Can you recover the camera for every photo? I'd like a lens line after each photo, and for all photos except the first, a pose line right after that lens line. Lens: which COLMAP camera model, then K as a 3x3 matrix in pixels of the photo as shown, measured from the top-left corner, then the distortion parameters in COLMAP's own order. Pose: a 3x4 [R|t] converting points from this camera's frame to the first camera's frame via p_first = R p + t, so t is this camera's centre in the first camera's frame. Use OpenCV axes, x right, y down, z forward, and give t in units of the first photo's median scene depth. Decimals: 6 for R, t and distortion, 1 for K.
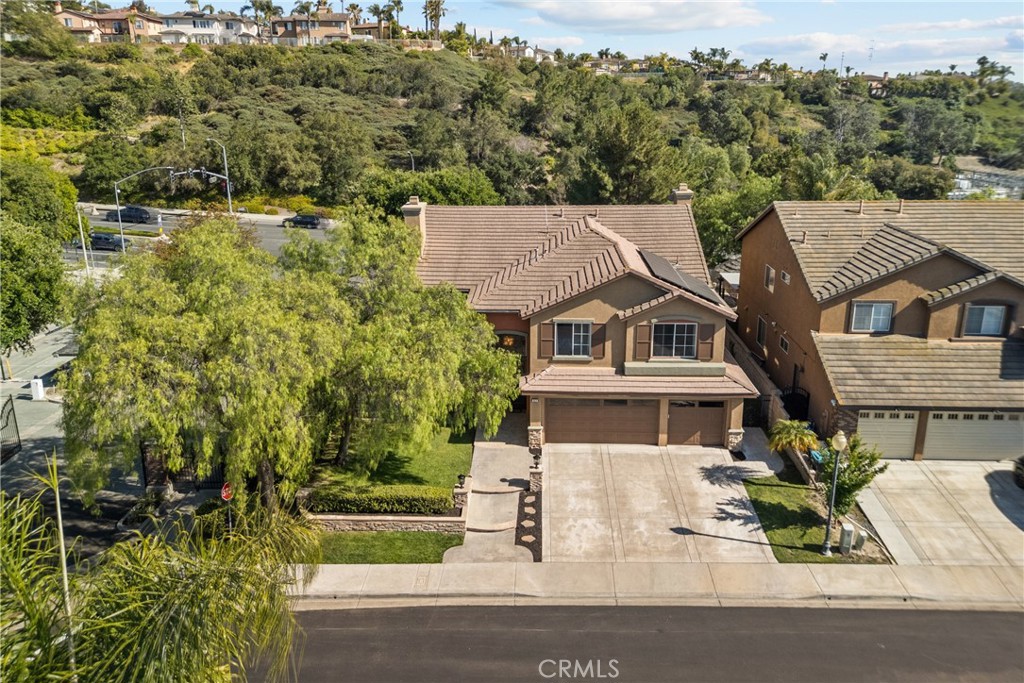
lens RADIAL K [[762.0, 0, 527.6], [0, 762.0, 324.5], [0, 0, 1]] dist [0.066525, -0.045820]
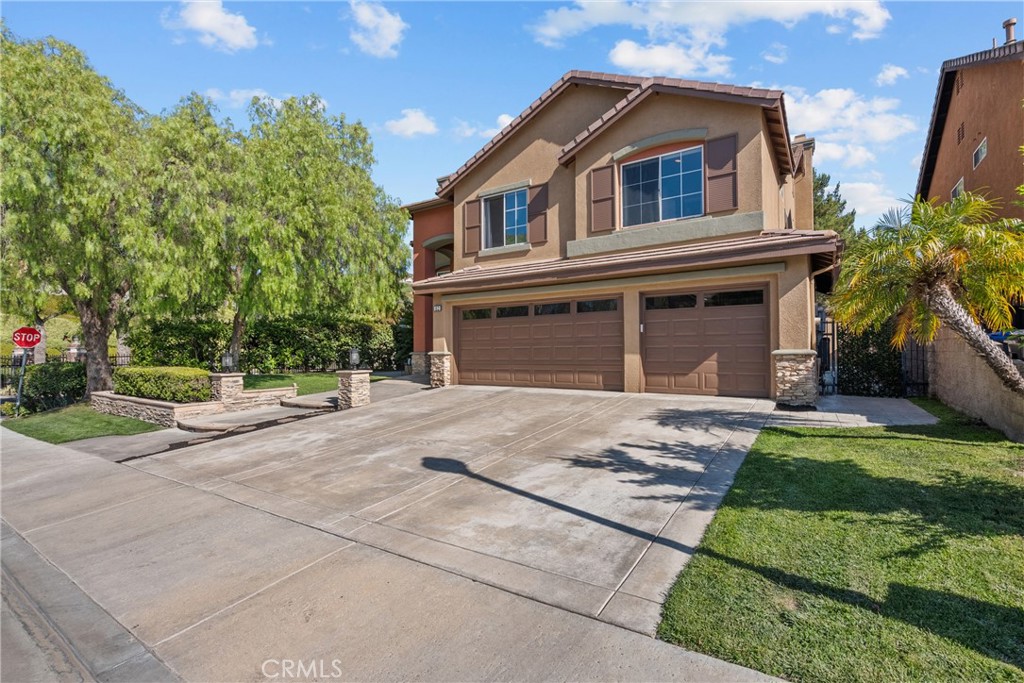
lens RADIAL K [[470.6, 0, 507.6], [0, 470.6, 354.3], [0, 0, 1]] dist [-0.004325, 0.000638]
pose [[0.838618, 0.002564, -0.544714, 0.280149], [-0.157177, 0.958595, -0.237470, 0.224774], [0.521551, 0.284763, 0.804297, 0.710972]]
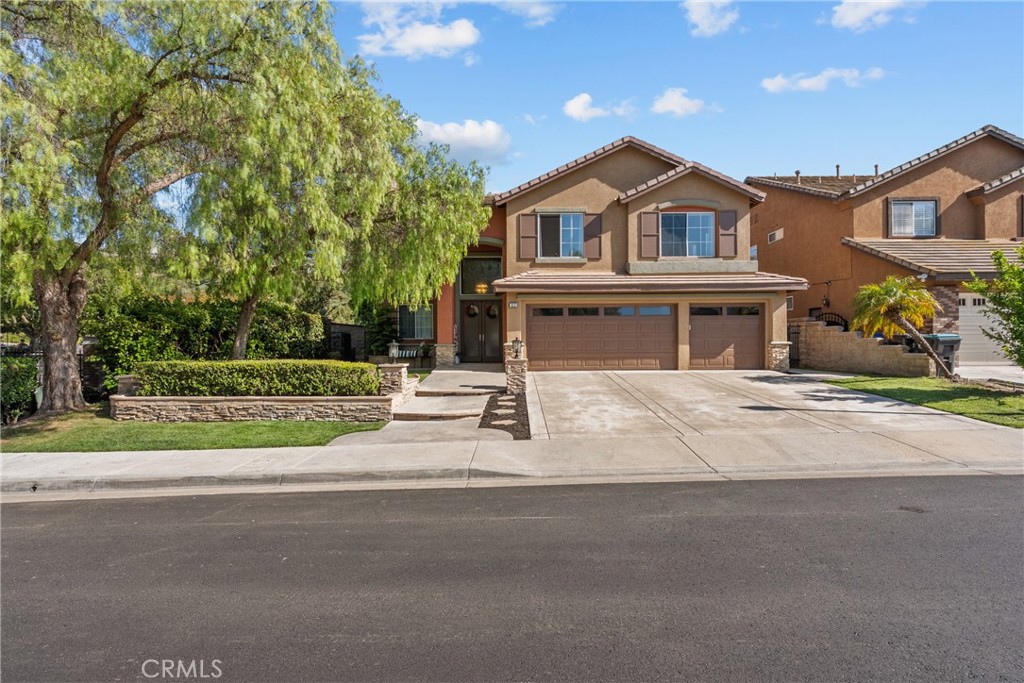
lens RADIAL K [[470.6, 0, 517.6], [0, 470.6, 354.0], [0, 0, 1]] dist [-0.004325, 0.000638]
pose [[0.999736, -0.002465, 0.022827, 0.002537], [0.008644, 0.961477, -0.274750, 0.273493], [-0.021271, 0.274875, 0.961245, 0.562086]]
